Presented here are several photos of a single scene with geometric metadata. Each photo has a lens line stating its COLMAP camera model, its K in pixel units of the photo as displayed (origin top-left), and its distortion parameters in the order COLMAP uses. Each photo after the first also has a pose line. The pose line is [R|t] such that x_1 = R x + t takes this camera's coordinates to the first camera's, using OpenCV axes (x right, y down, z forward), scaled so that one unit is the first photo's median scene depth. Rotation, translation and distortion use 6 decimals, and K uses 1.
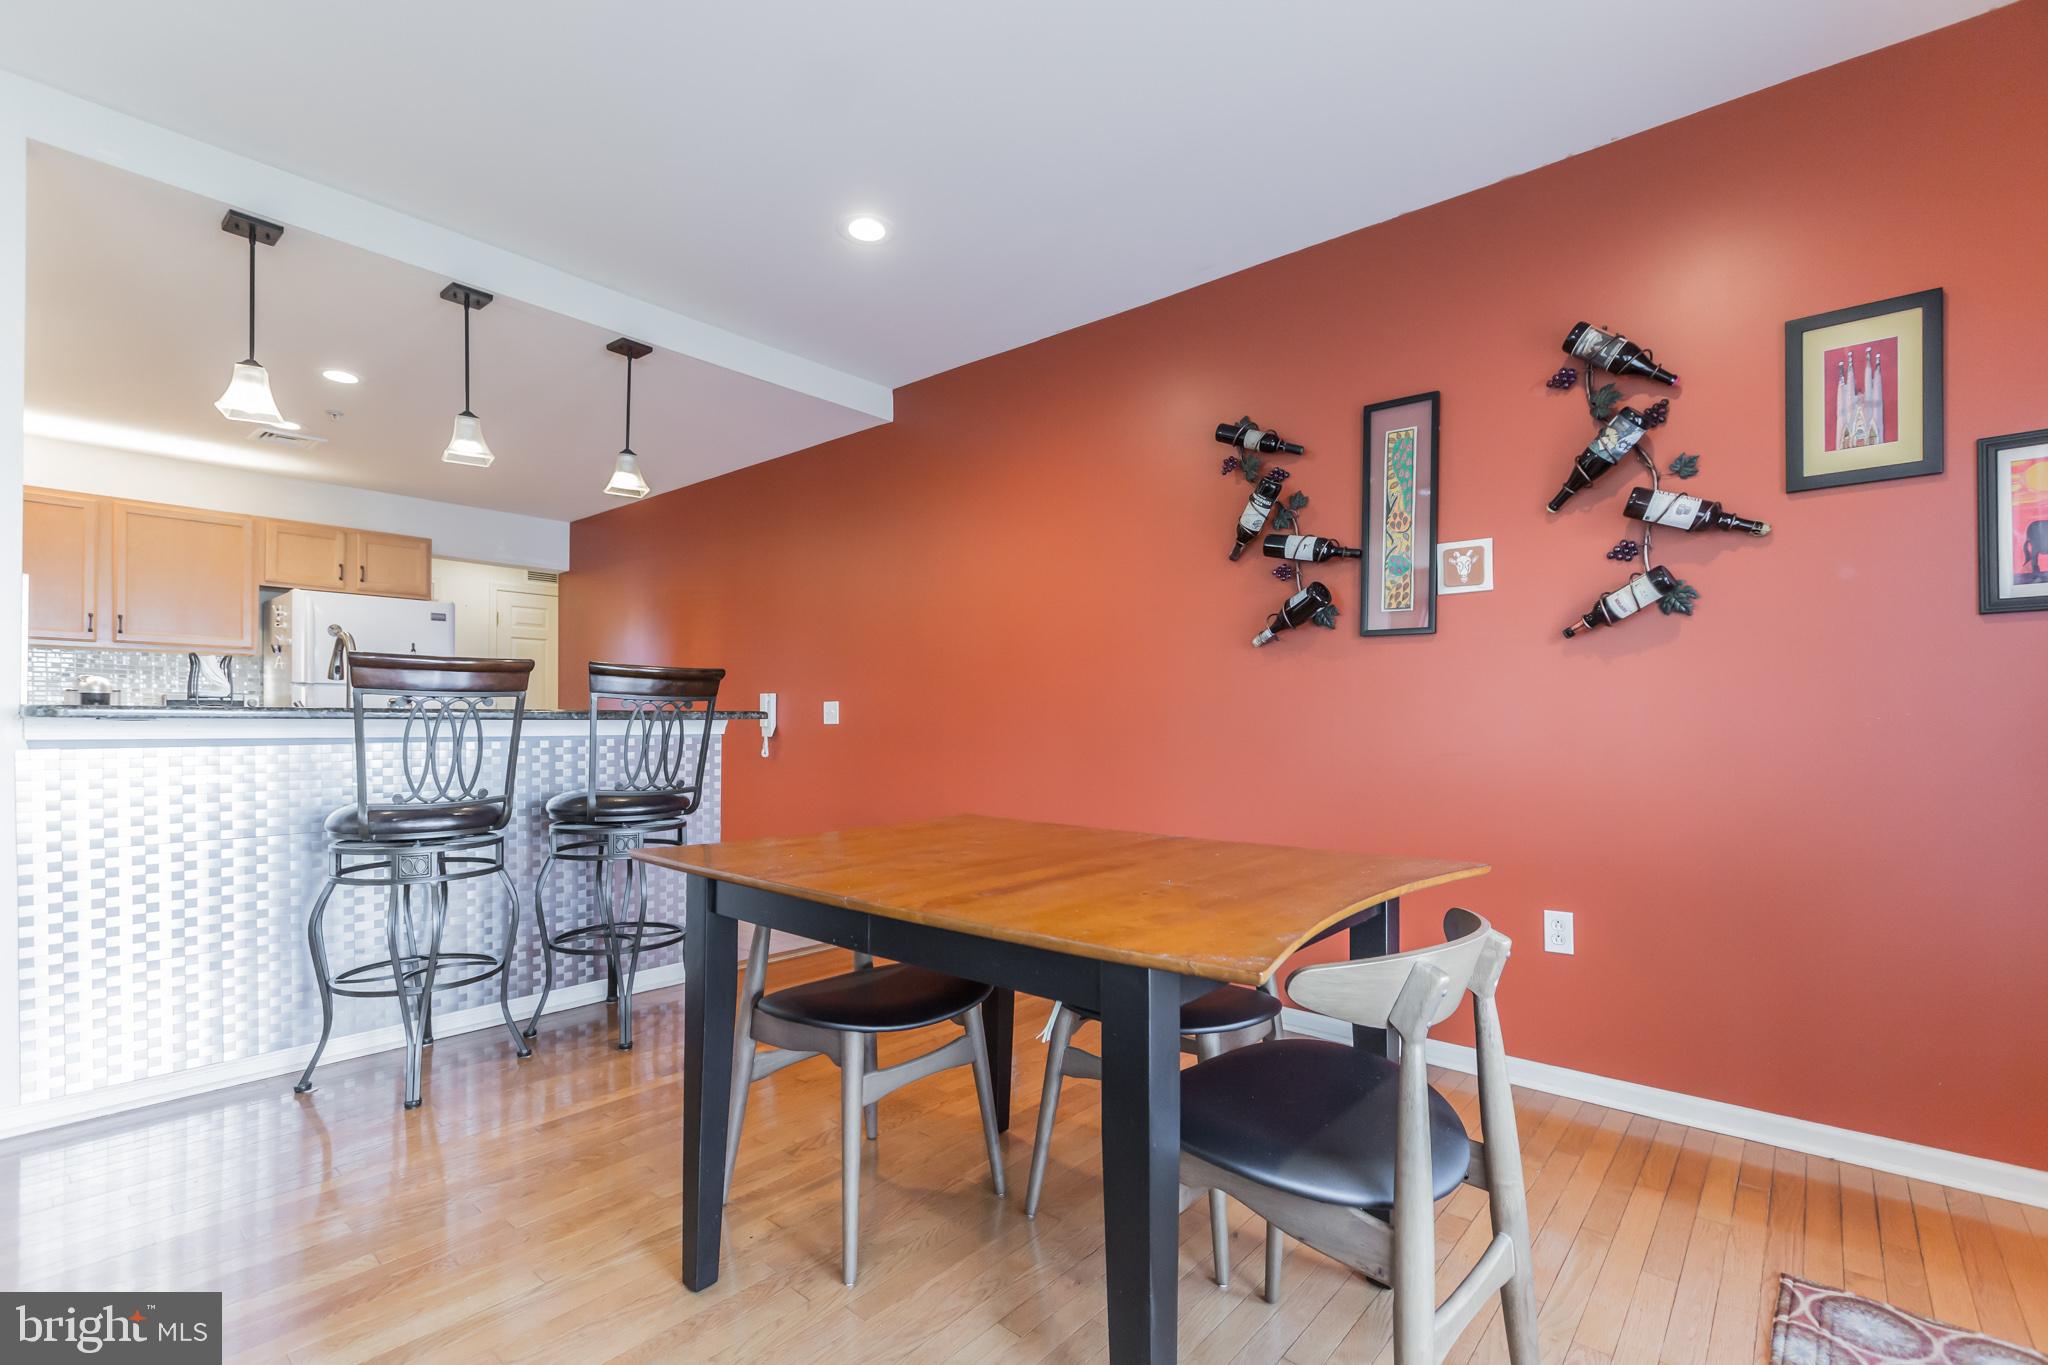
lens RADIAL K [[920.6, 0, 1034.6], [0, 920.6, 721.0], [0, 0, 1]] dist [0.001539, -0.000544]
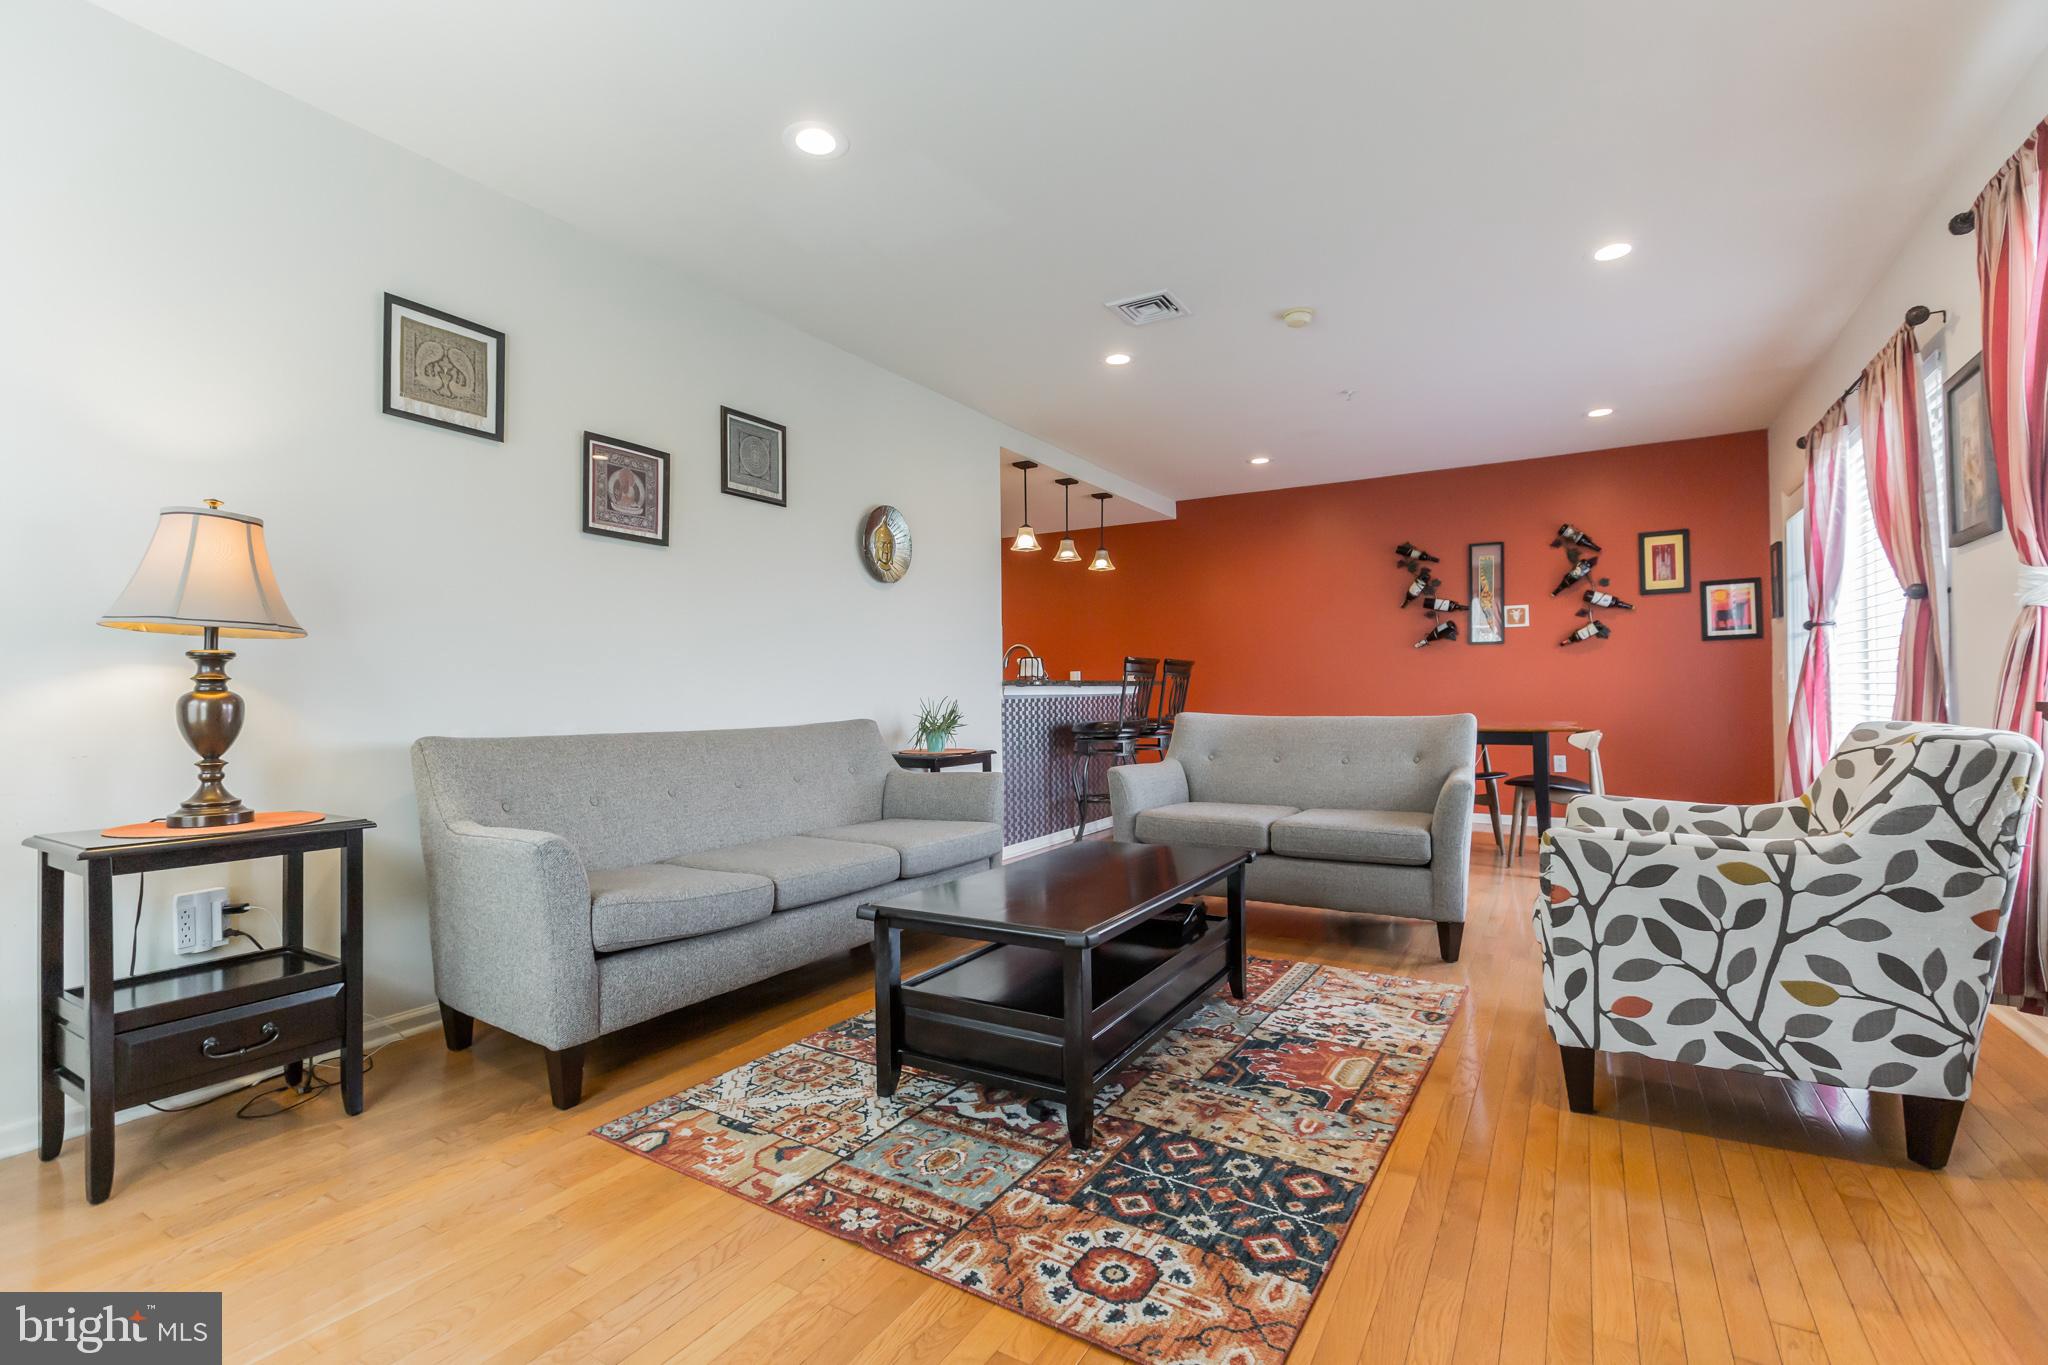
lens RADIAL K [[920.6, 0, 1023.2], [0, 920.6, 680.4], [0, 0, 1]] dist [0.001539, -0.000544]
pose [[0.984857, -0.014520, 0.172760, -1.333848], [0.016213, 0.999833, -0.008394, 0.000695], [-0.172609, 0.011068, 0.984928, -1.253517]]
